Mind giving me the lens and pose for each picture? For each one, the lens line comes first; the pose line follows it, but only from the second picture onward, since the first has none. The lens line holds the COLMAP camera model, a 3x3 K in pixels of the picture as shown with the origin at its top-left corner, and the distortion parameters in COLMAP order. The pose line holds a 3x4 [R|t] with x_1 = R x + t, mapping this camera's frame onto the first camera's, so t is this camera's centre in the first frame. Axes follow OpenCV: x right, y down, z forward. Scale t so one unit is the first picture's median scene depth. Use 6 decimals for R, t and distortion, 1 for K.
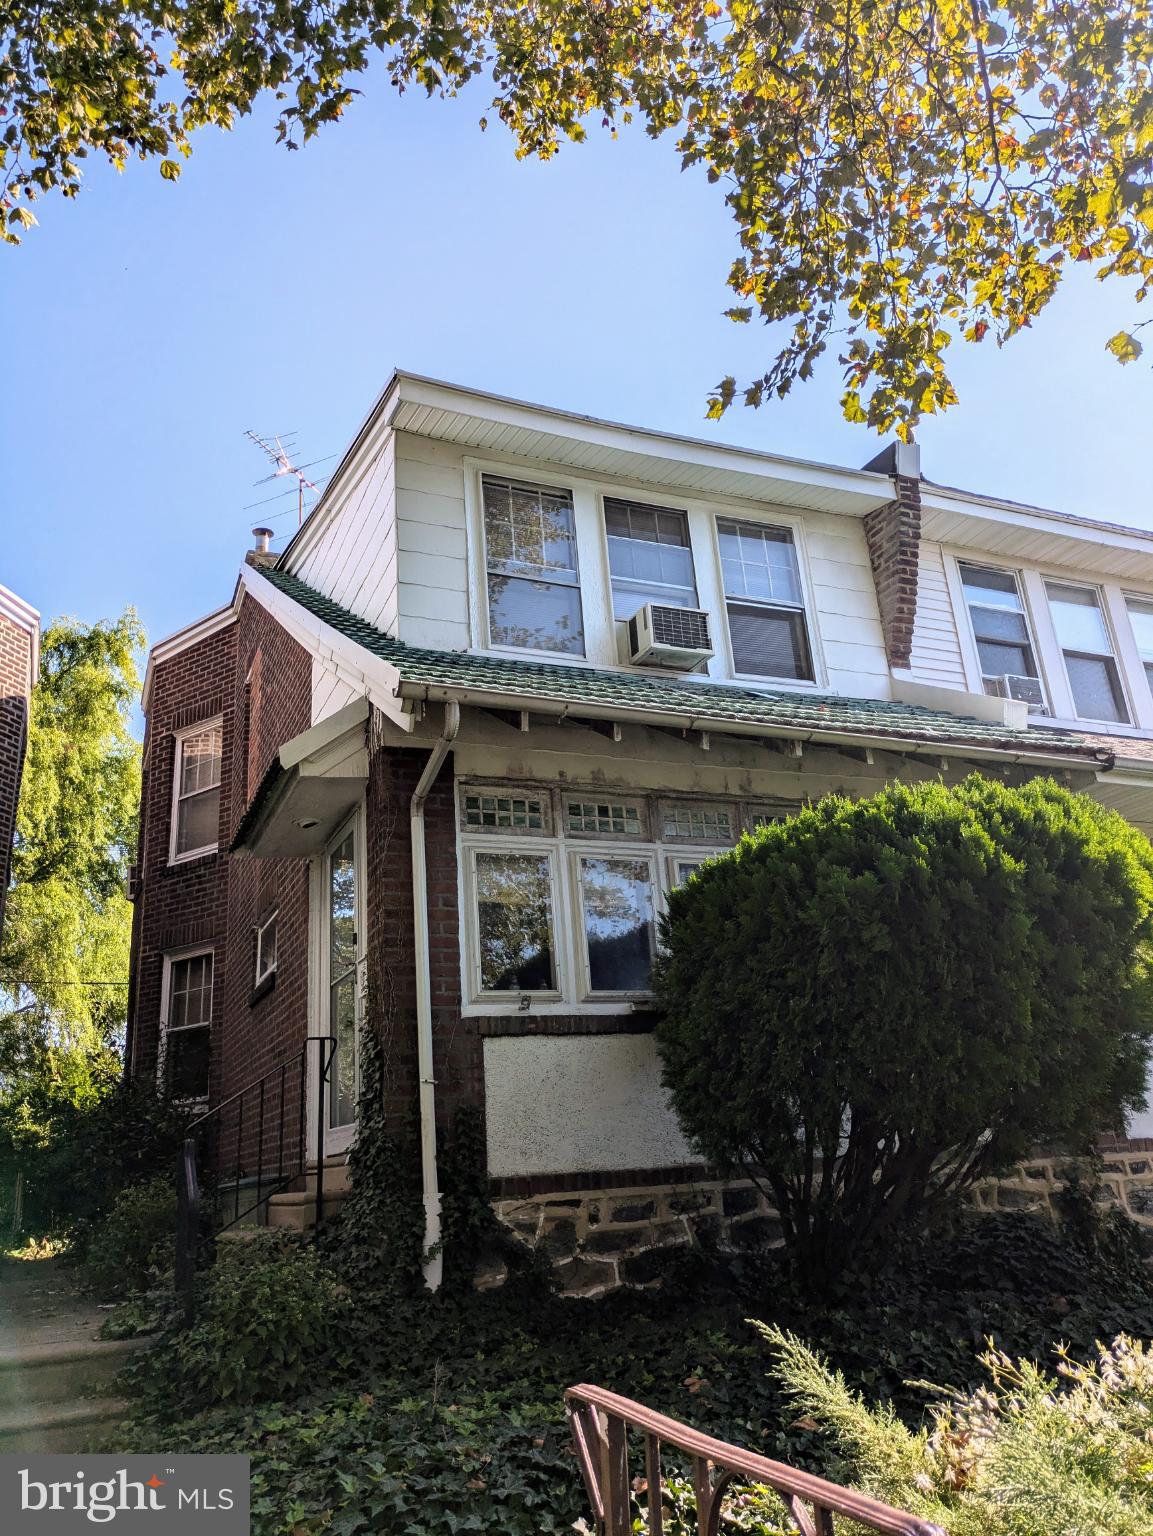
lens RADIAL K [[1132.2, 0, 545.7], [0, 1132.2, 757.7], [0, 0, 1]] dist [0.083192, -0.114170]
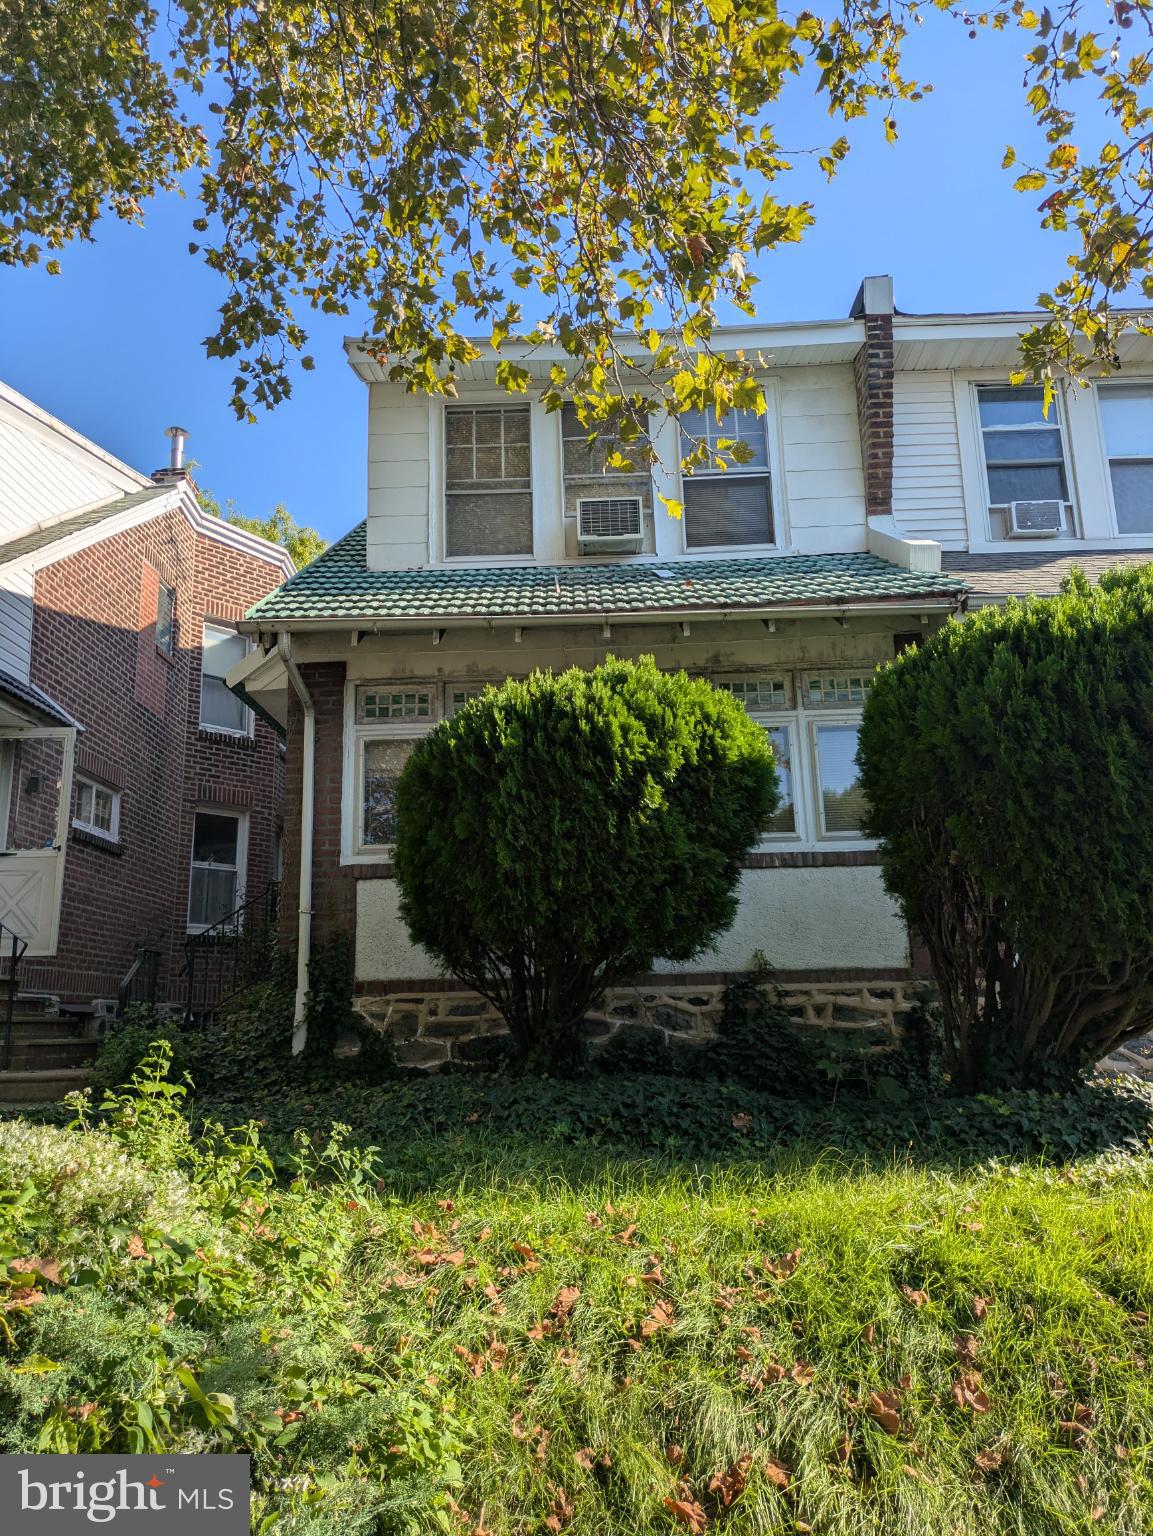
lens RADIAL K [[1132.2, 0, 545.7], [0, 1132.2, 757.7], [0, 0, 1]] dist [0.083192, -0.114170]
pose [[0.910071, -0.056670, -0.410560, 0.528757], [0.110197, 0.988037, 0.107887, -0.009951], [0.399535, -0.143427, 0.905428, -0.066697]]
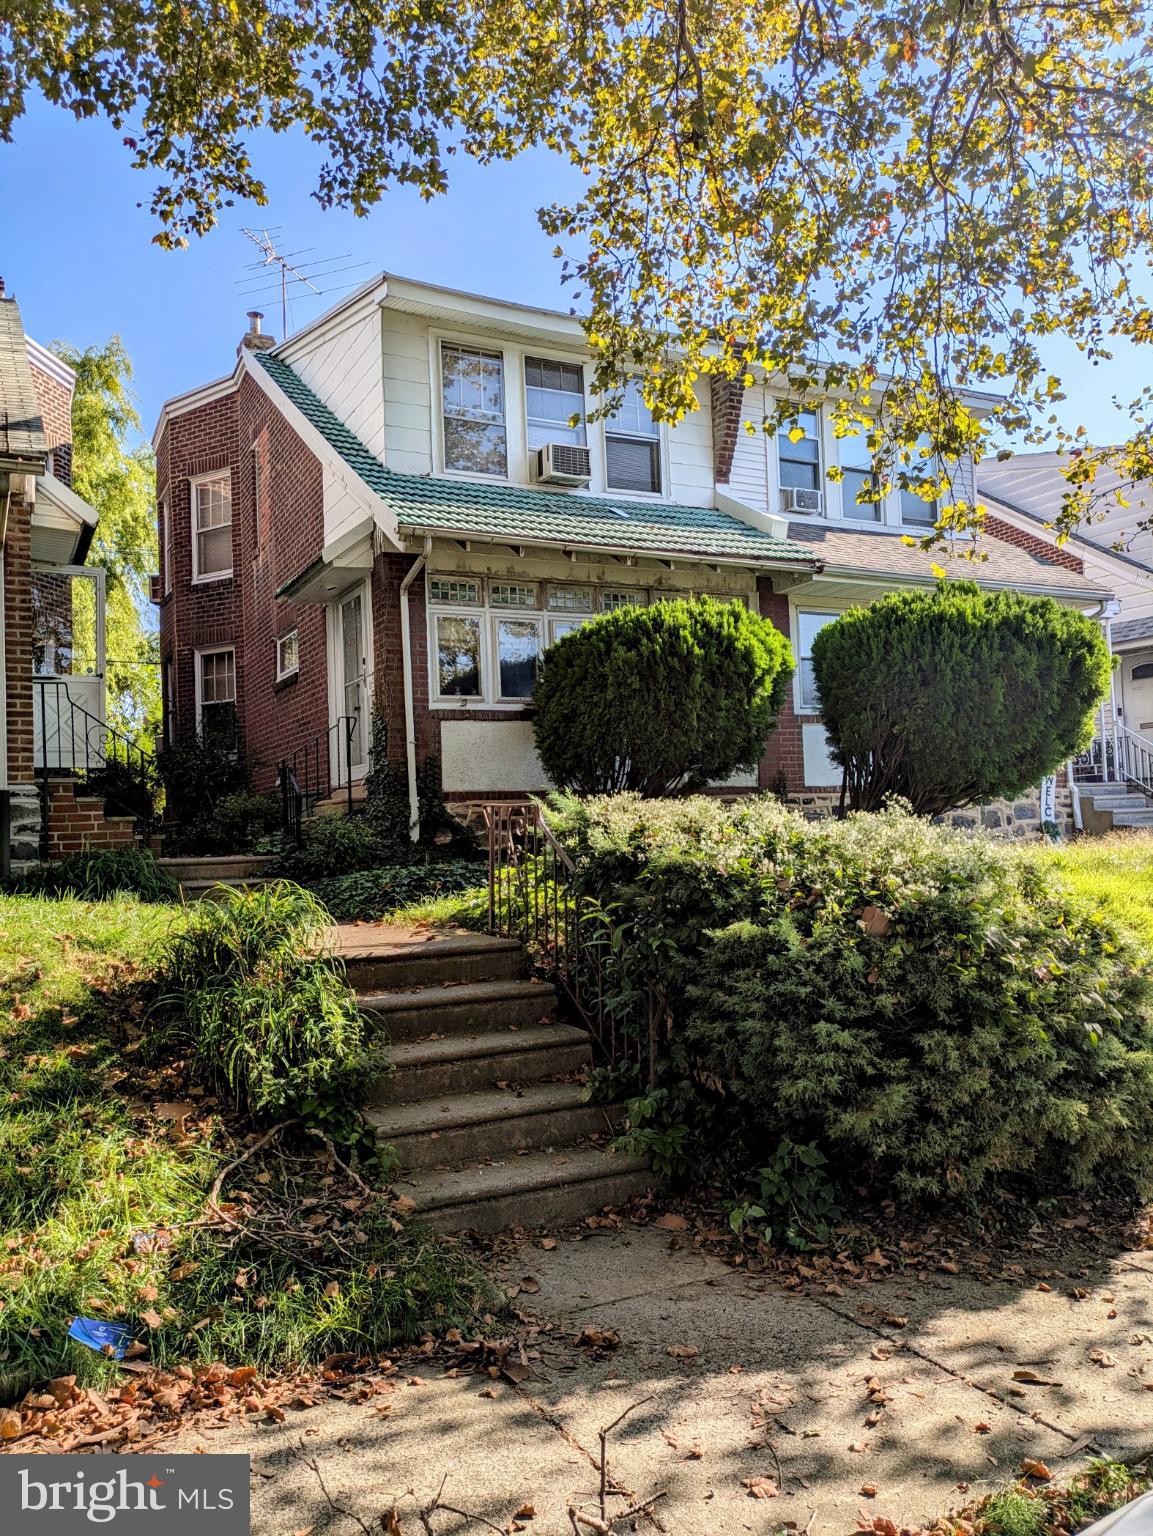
lens RADIAL K [[1132.2, 0, 545.7], [0, 1132.2, 757.7], [0, 0, 1]] dist [0.083192, -0.114170]
pose [[0.997093, 0.030363, 0.069882, -0.009169], [-0.048457, 0.960488, 0.274072, -0.154989], [-0.058799, -0.276662, 0.959167, -0.587577]]
